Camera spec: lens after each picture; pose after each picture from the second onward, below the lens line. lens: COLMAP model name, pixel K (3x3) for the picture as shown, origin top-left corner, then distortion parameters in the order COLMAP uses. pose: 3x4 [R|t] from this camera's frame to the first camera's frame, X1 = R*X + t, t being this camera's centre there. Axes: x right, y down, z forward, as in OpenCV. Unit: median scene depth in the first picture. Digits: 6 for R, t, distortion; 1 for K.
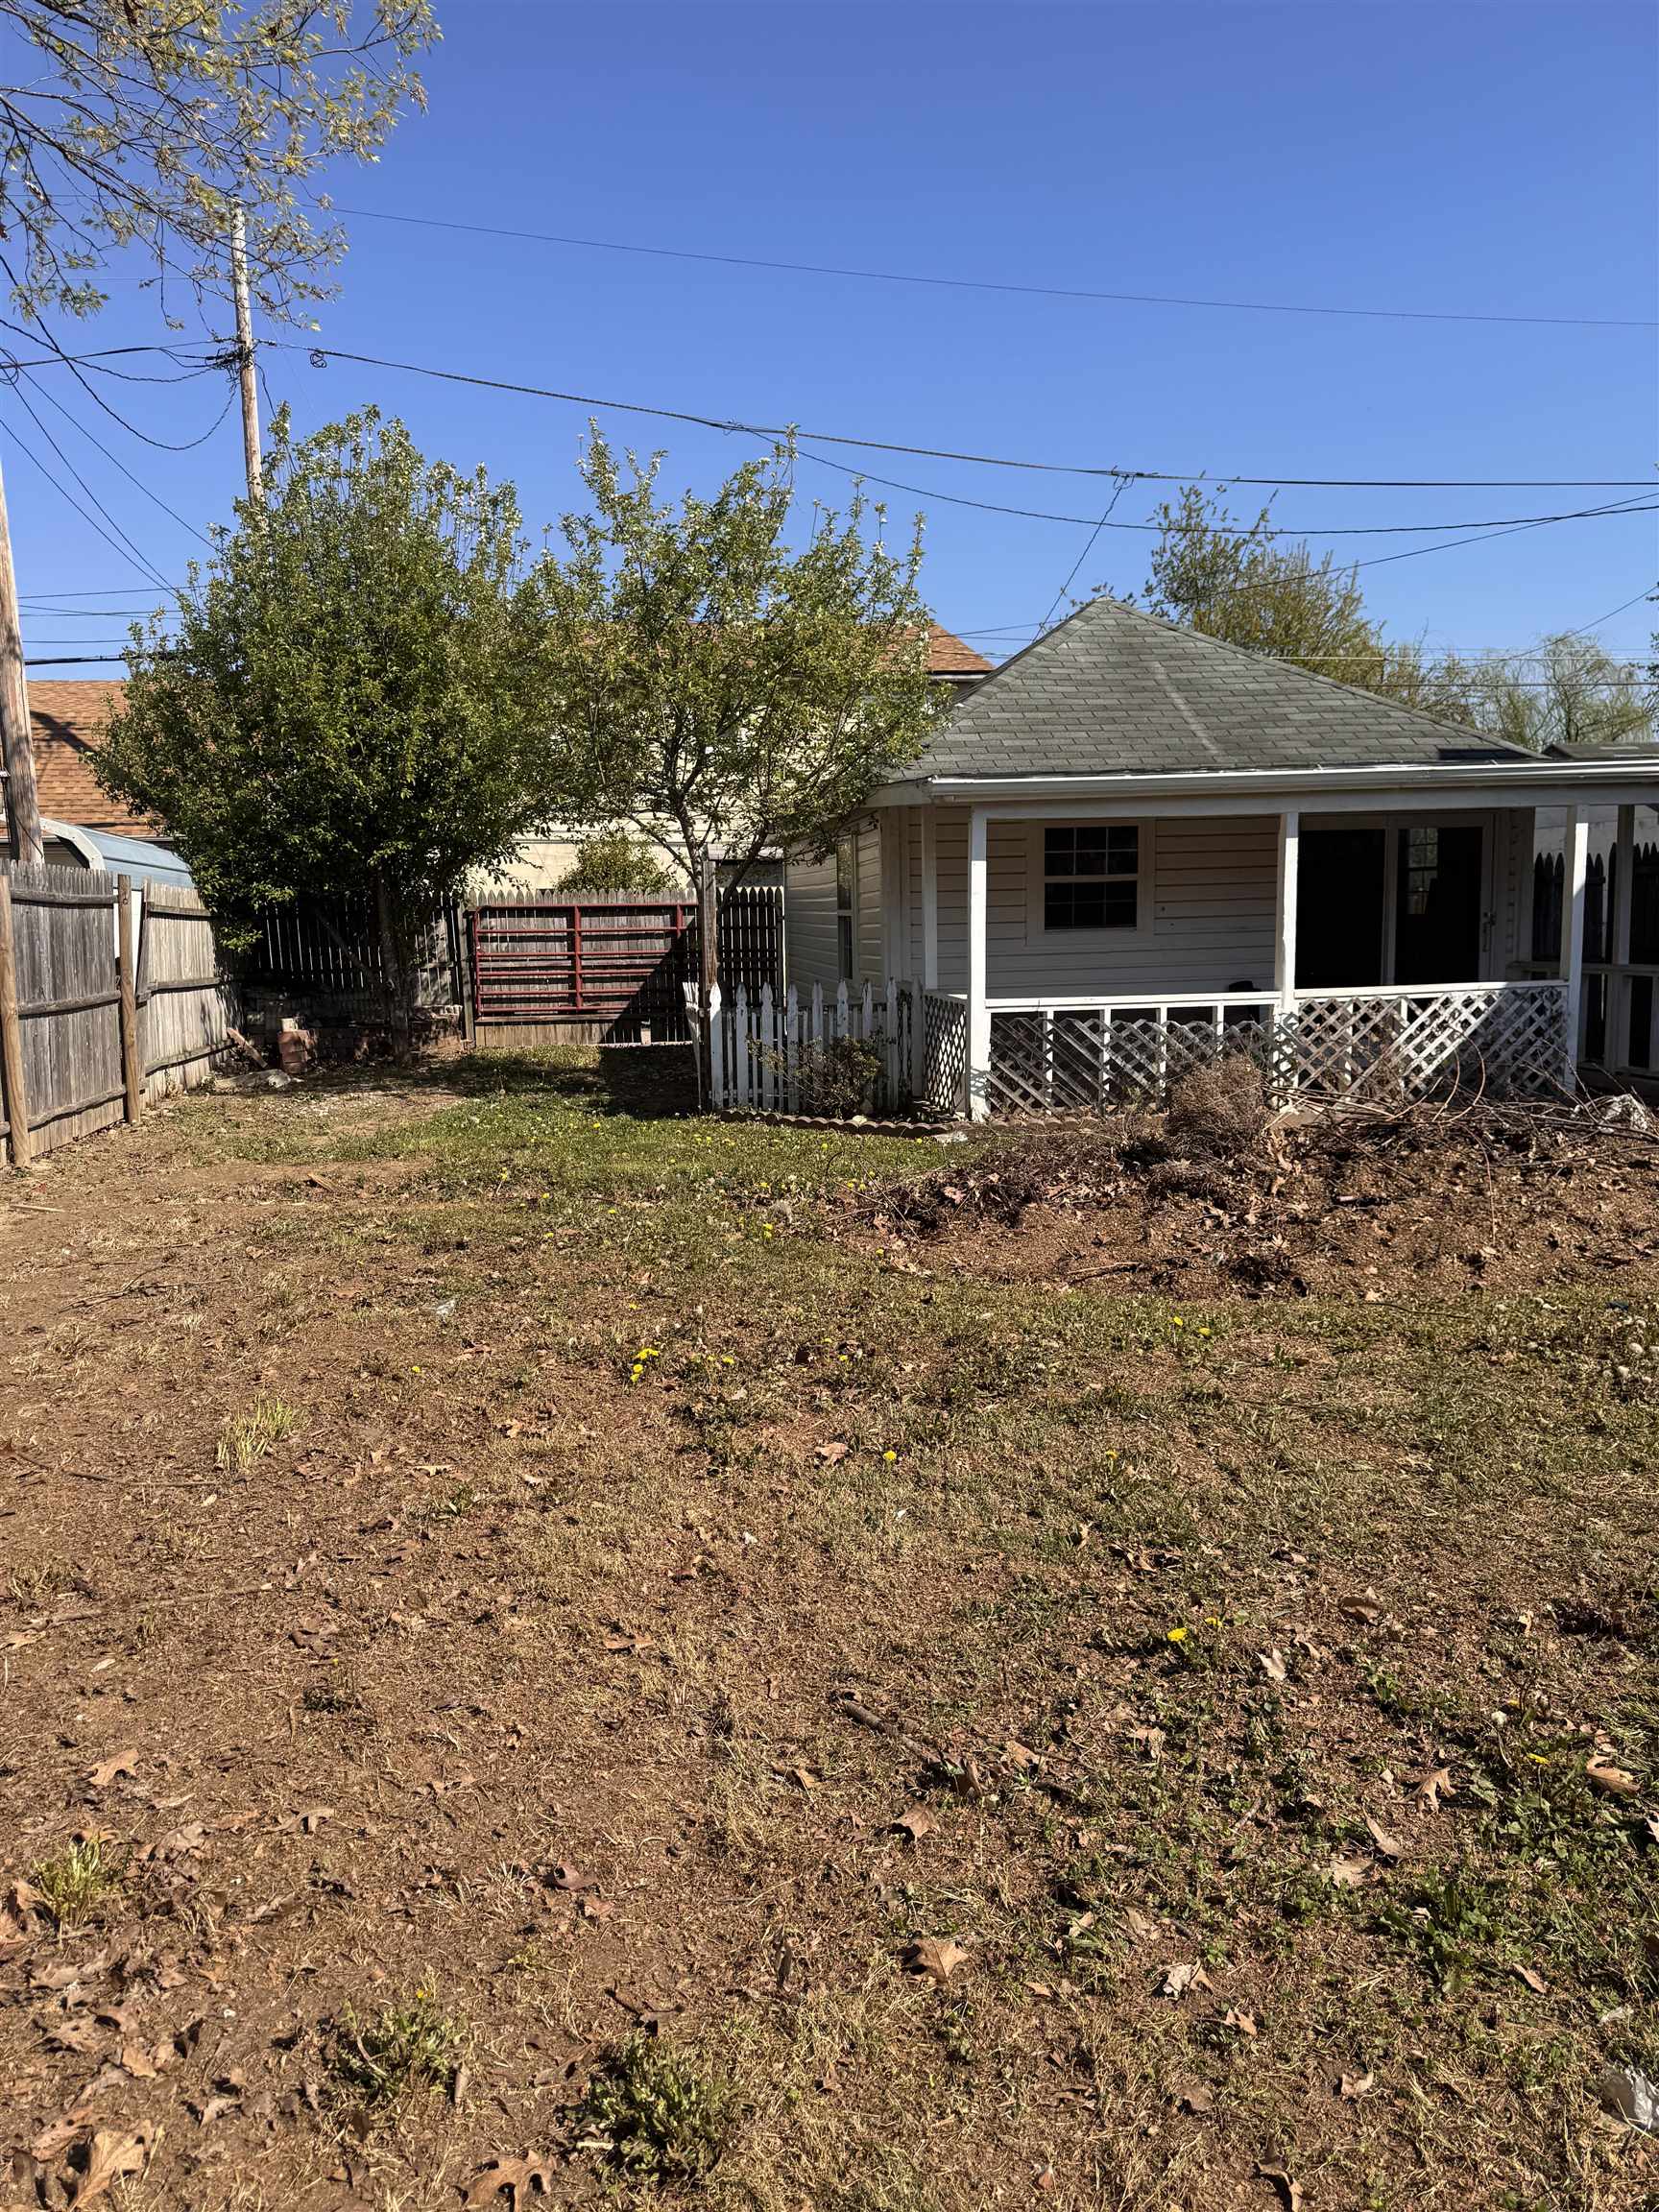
lens RADIAL K [[1568.2, 0, 819.1], [0, 1568.2, 1101.7], [0, 0, 1]] dist [0.056704, -0.046844]
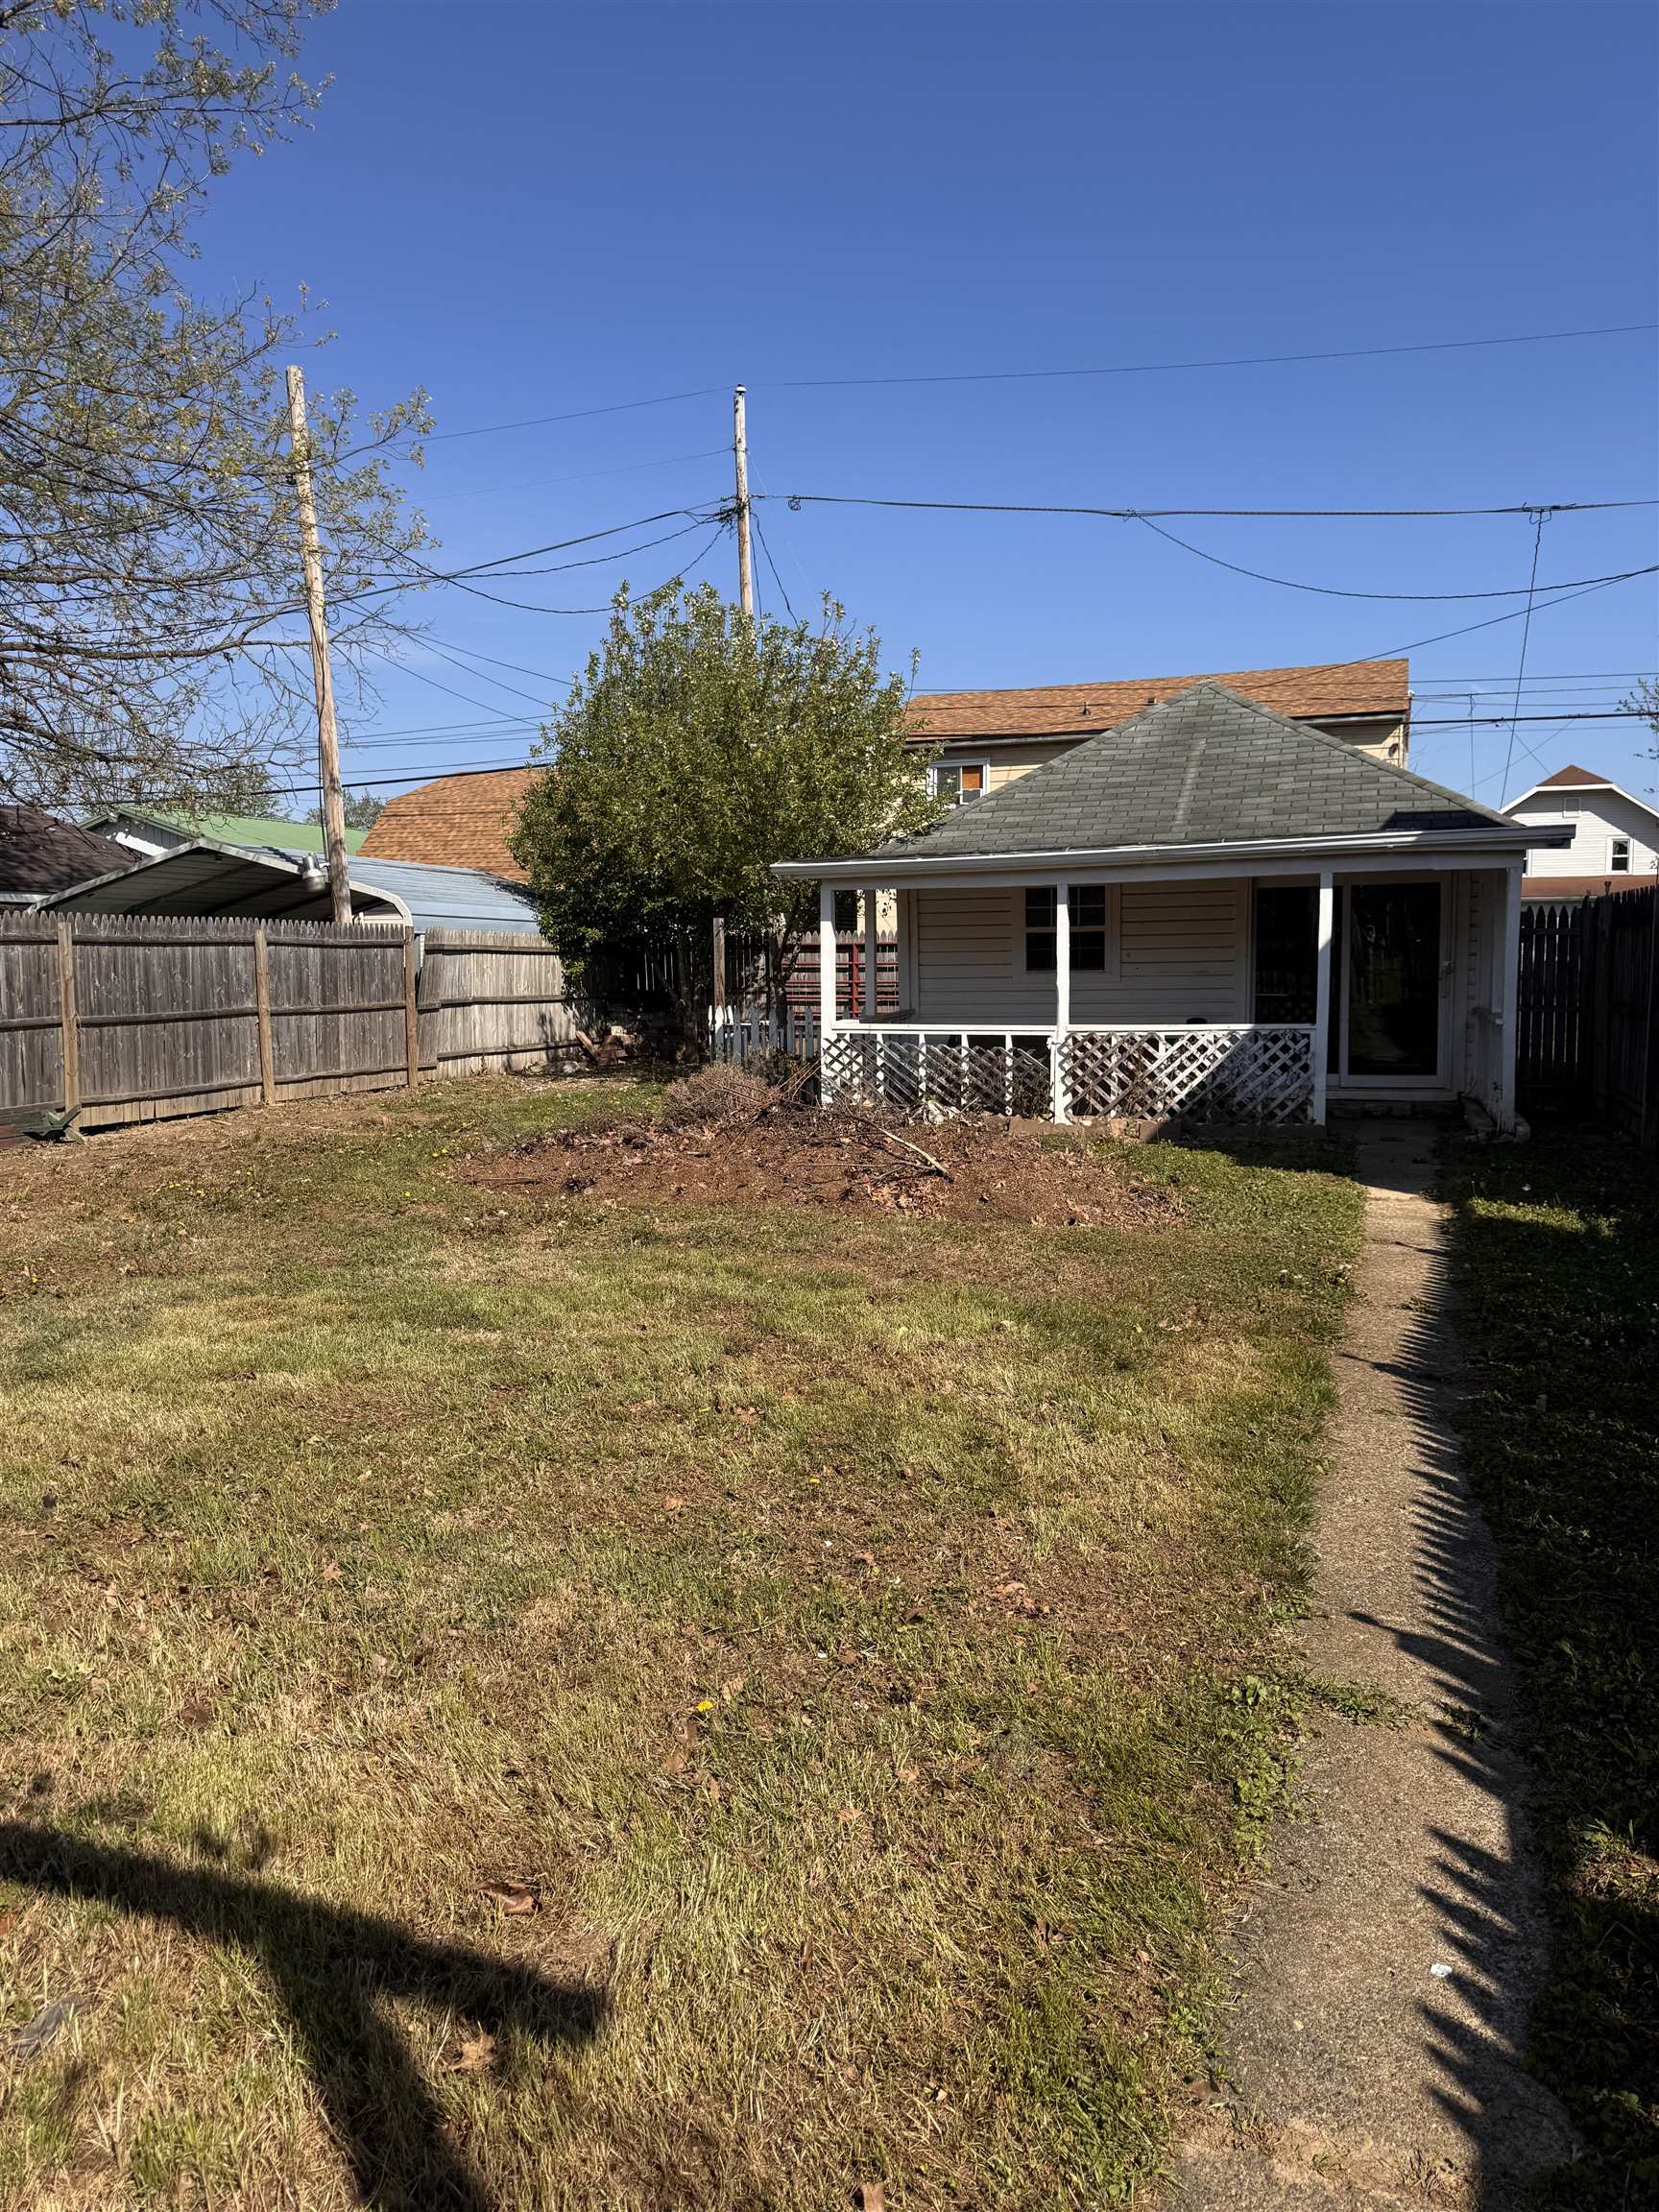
lens RADIAL K [[1568.2, 0, 843.6], [0, 1568.2, 1110.5], [0, 0, 1]] dist [0.056704, -0.046844]
pose [[0.892595, 0.057697, -0.447153, 0.689828], [-0.061971, 0.998065, 0.005079, 0.002049], [0.446581, 0.023177, 0.894443, -0.191597]]
